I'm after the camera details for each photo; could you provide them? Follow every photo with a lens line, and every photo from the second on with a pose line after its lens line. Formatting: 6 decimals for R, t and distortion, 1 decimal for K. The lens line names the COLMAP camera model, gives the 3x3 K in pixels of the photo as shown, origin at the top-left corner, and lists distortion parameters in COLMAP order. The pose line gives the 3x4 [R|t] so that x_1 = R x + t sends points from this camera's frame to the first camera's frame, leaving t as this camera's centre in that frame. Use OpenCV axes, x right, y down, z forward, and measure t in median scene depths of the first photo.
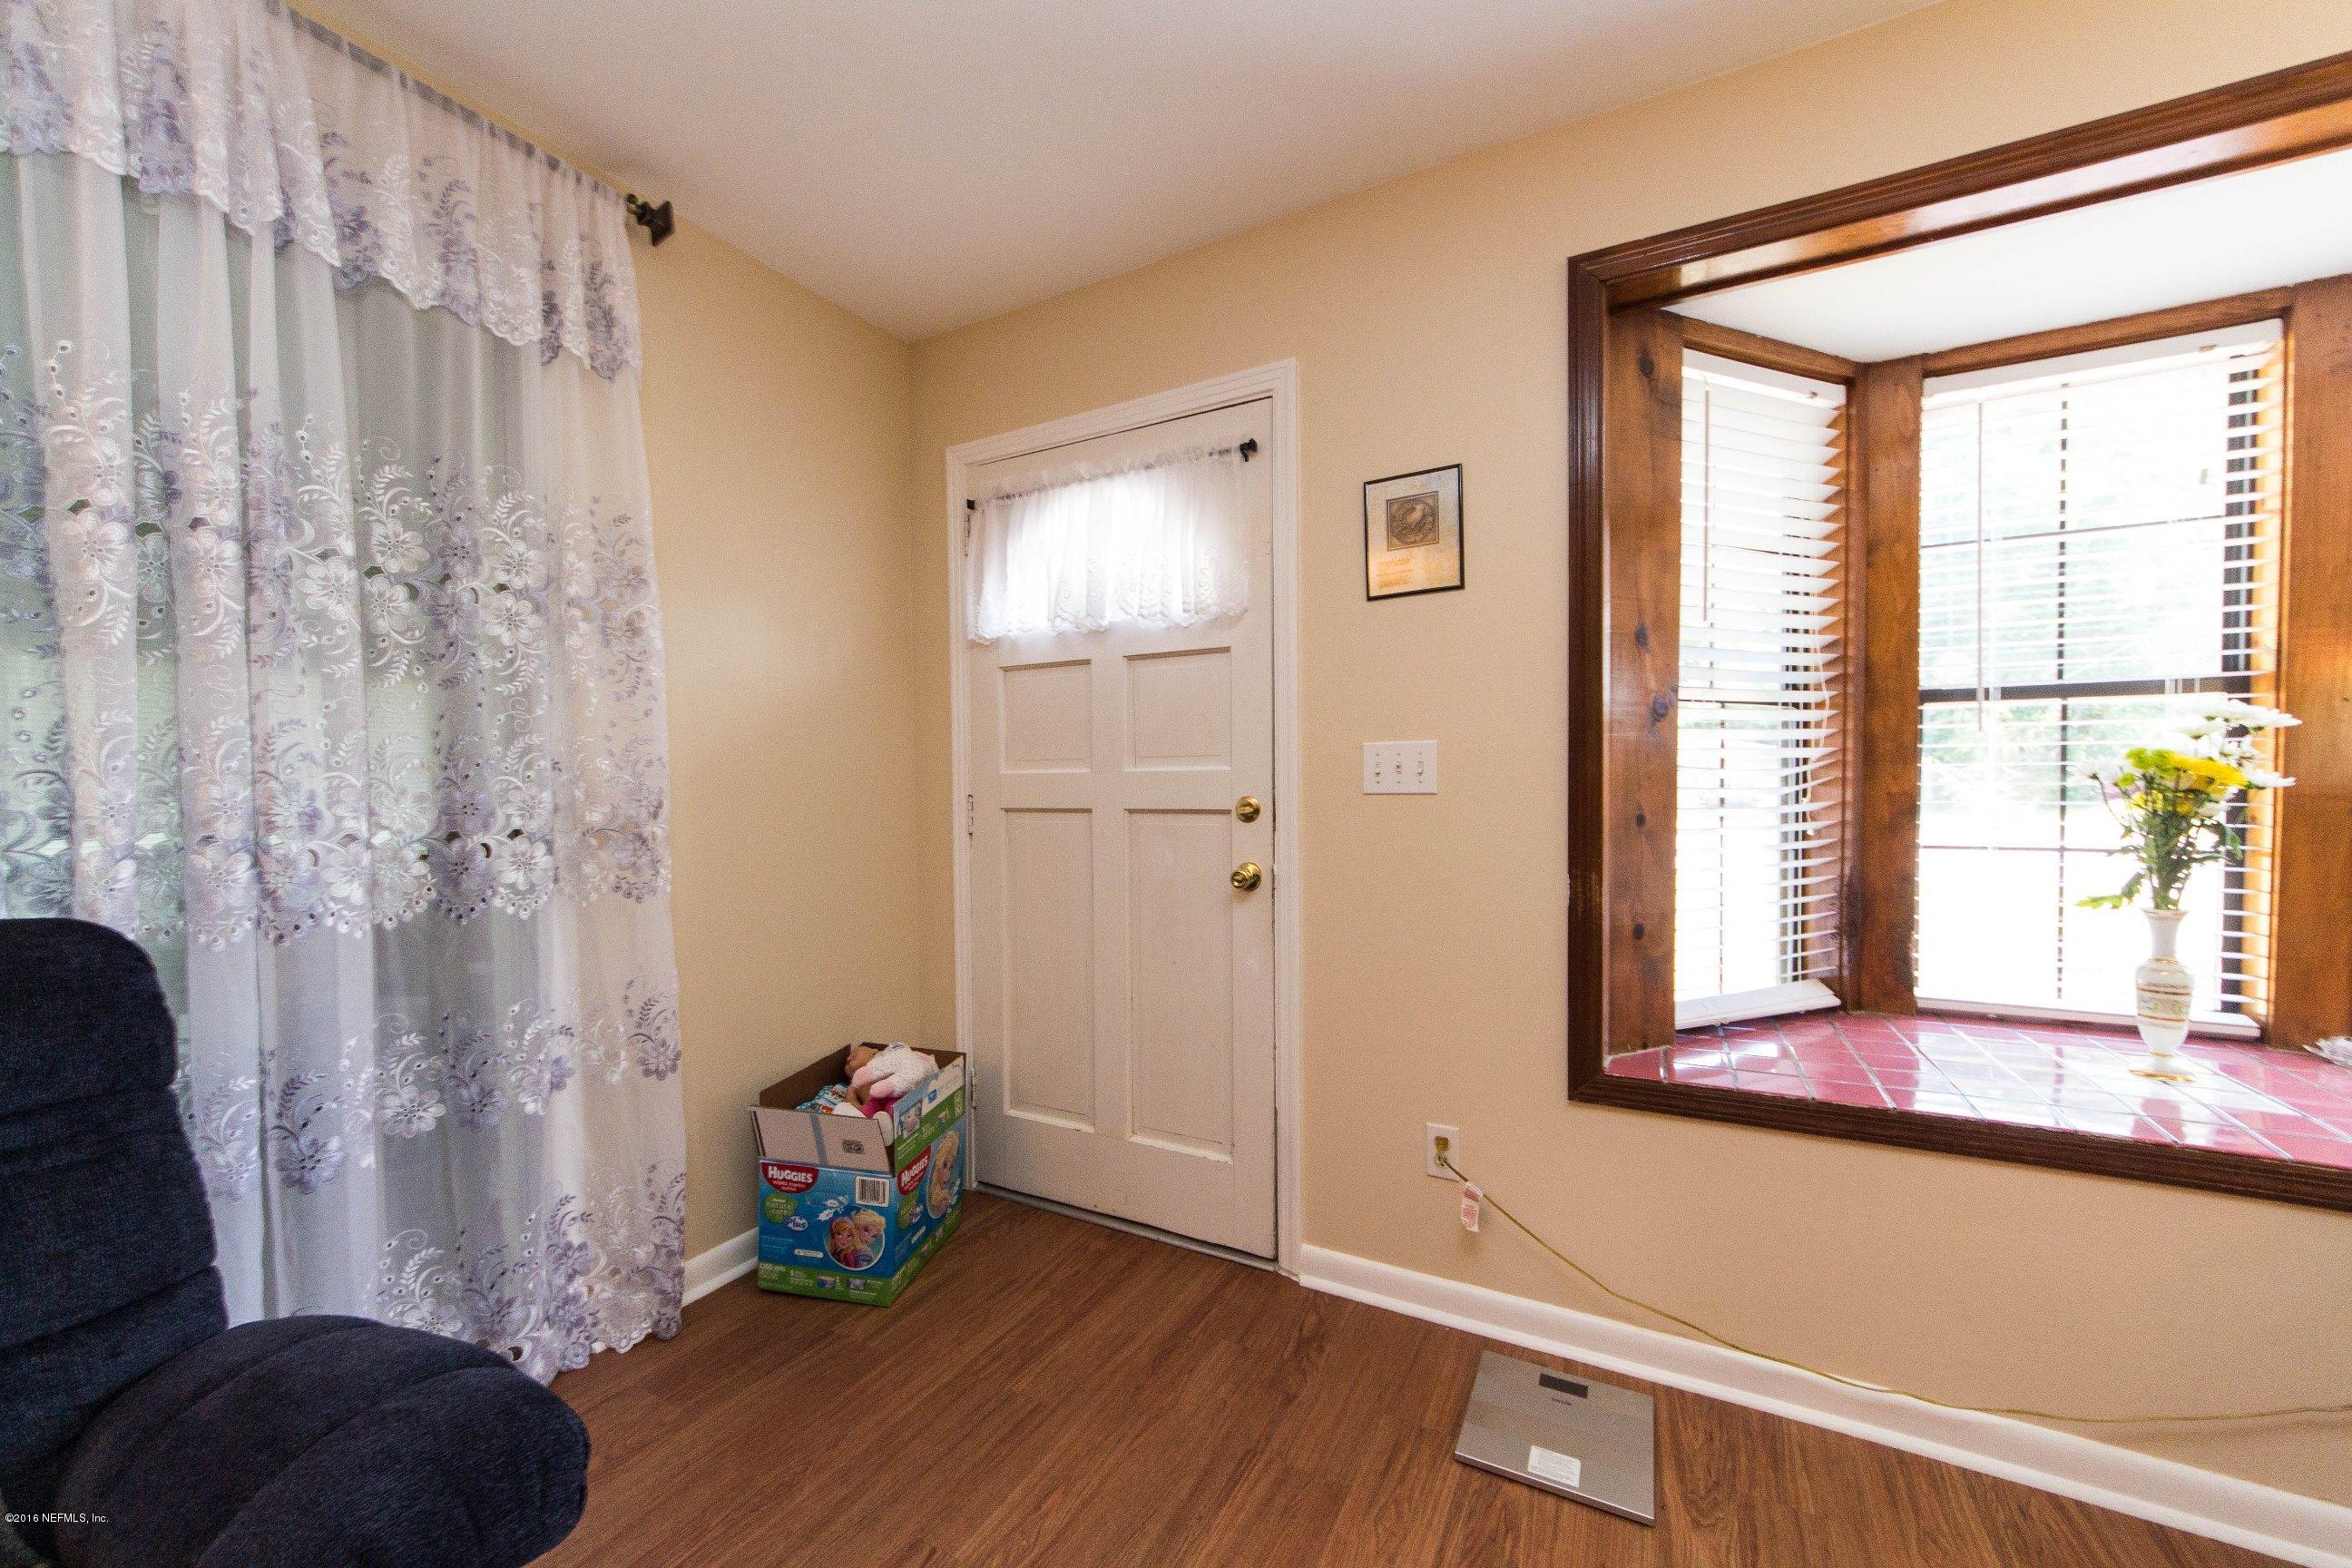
lens RADIAL K [[899.5, 0, 1186.9], [0, 899.5, 804.2], [0, 0, 1]] dist [0.000356, -0.014546]
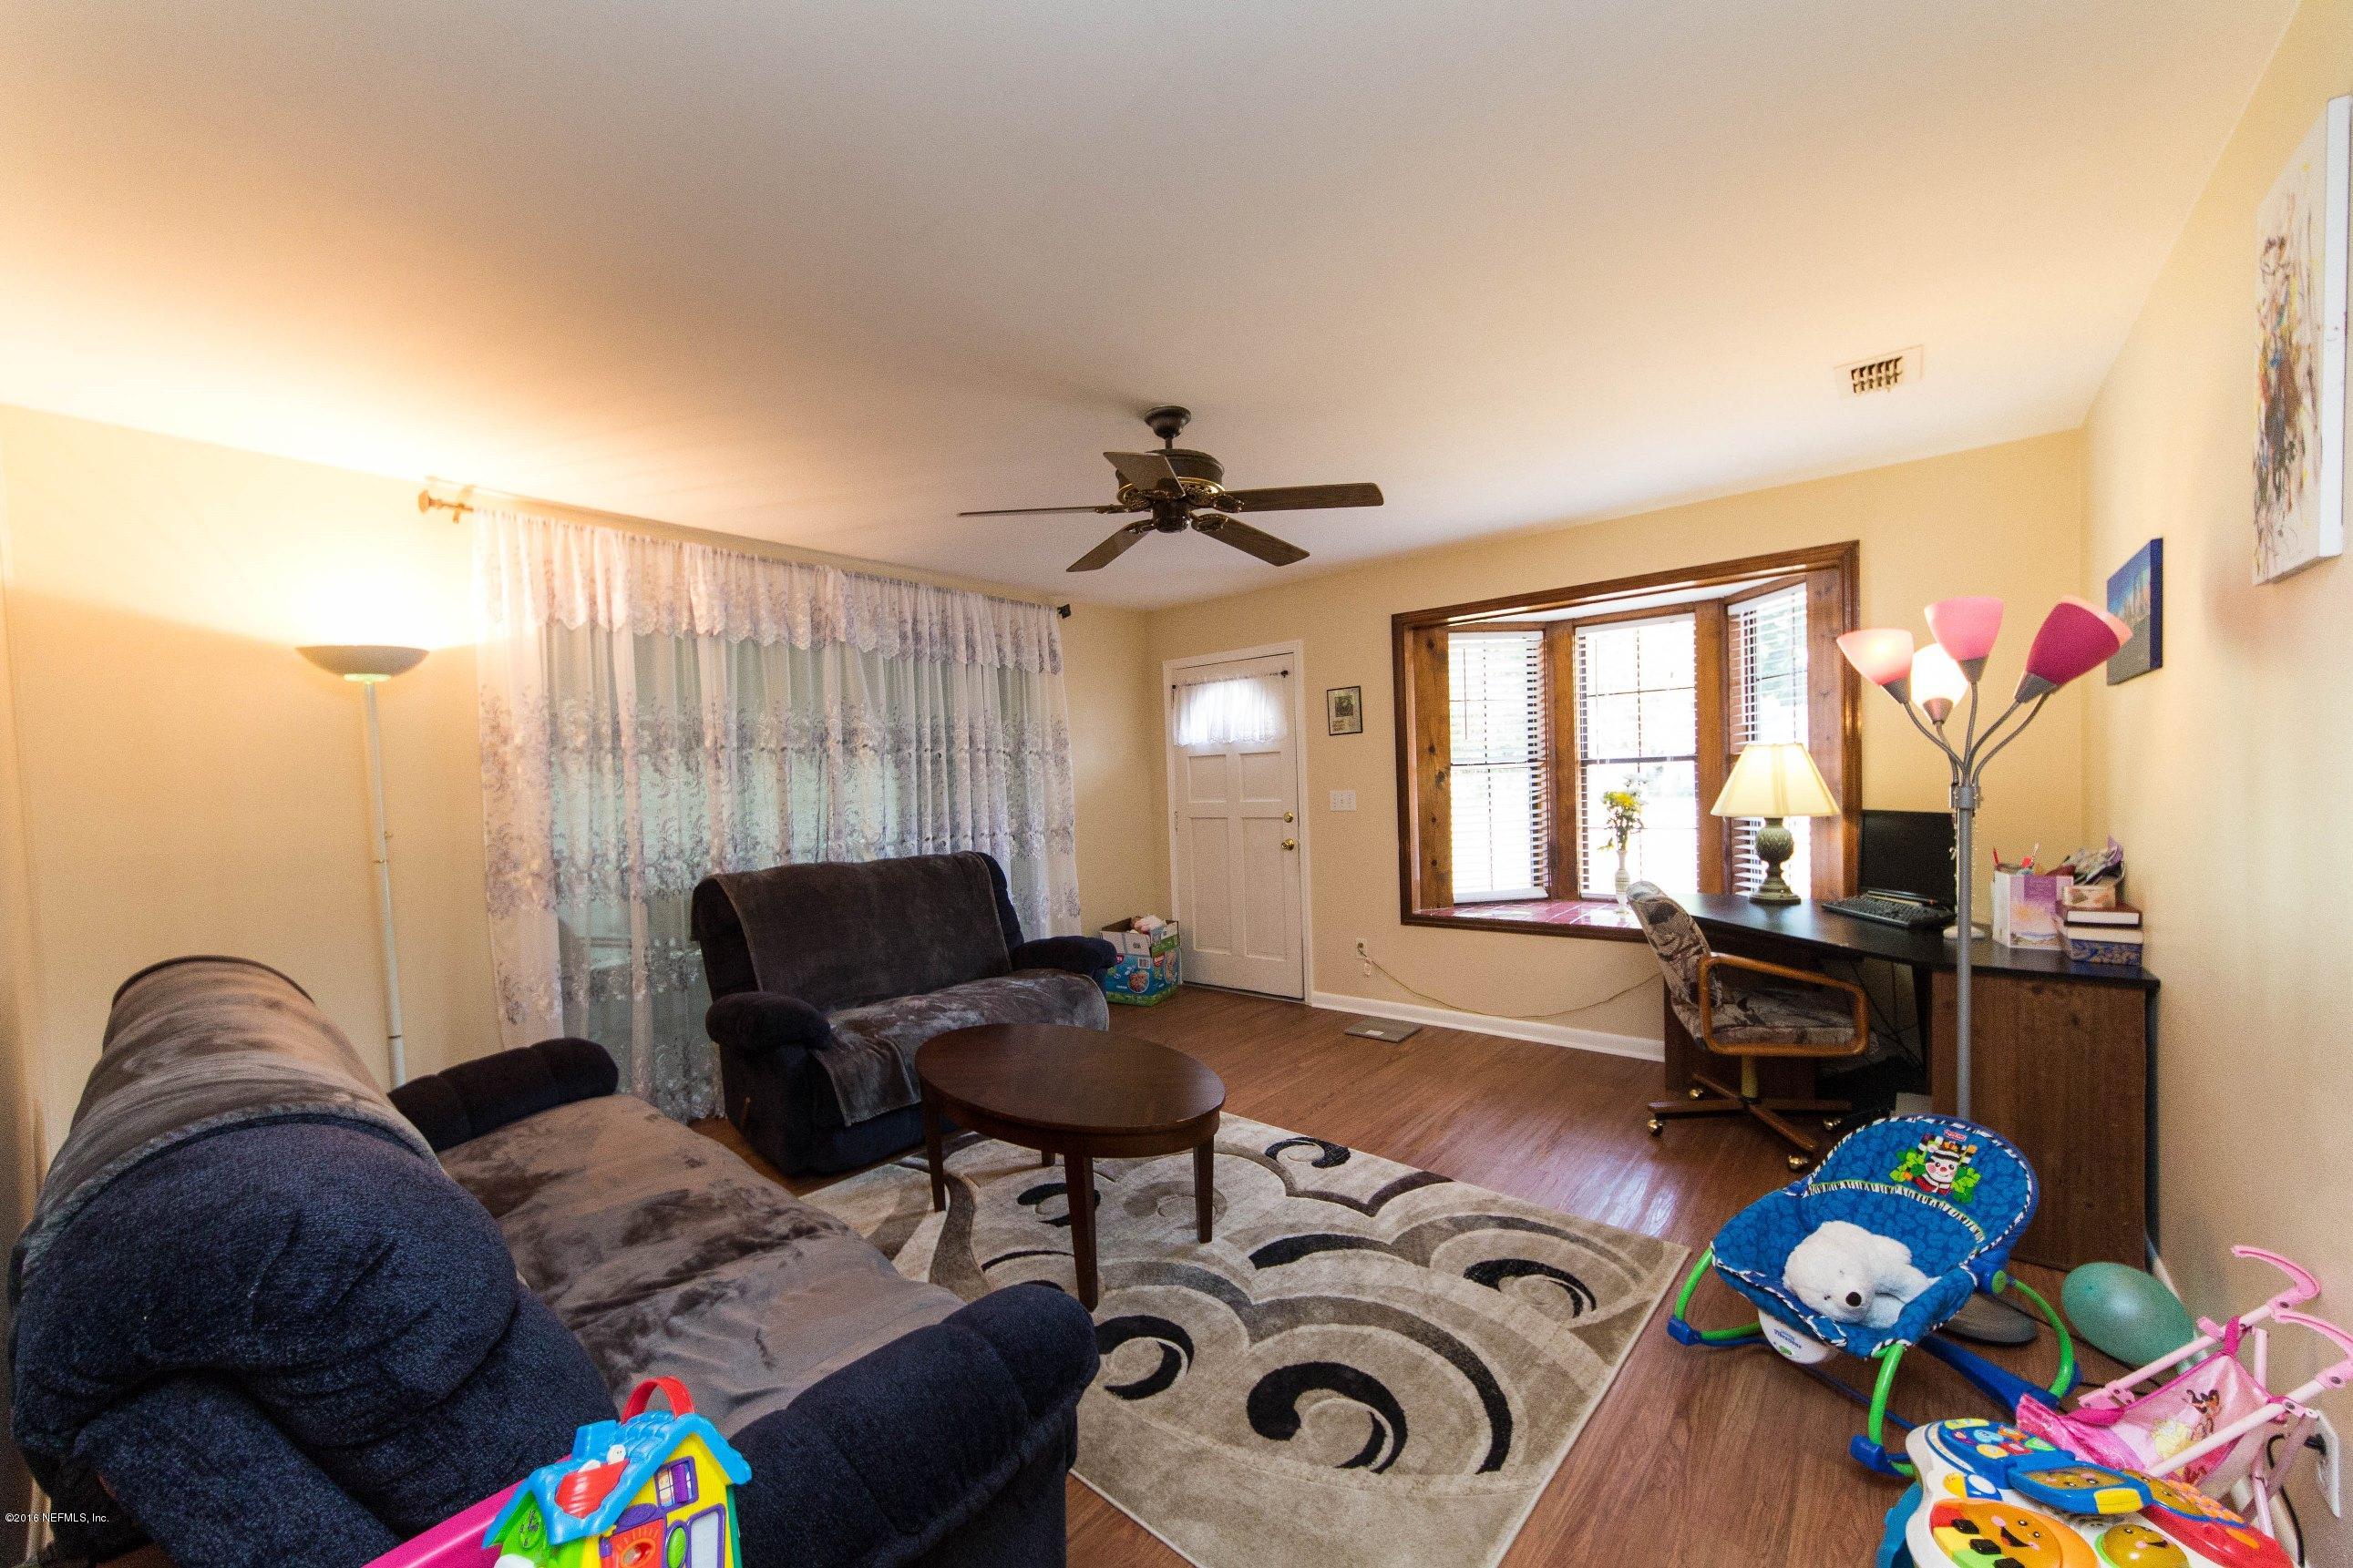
lens RADIAL K [[899.8, 0, 1187.4], [0, 899.8, 804.2], [0, 0, 1]] dist [0.000356, -0.014546]
pose [[0.981994, -0.019757, -0.187878, 0.272037], [0.022017, 0.999708, 0.009948, -0.063675], [0.187627, -0.013905, 0.982142, -1.546968]]
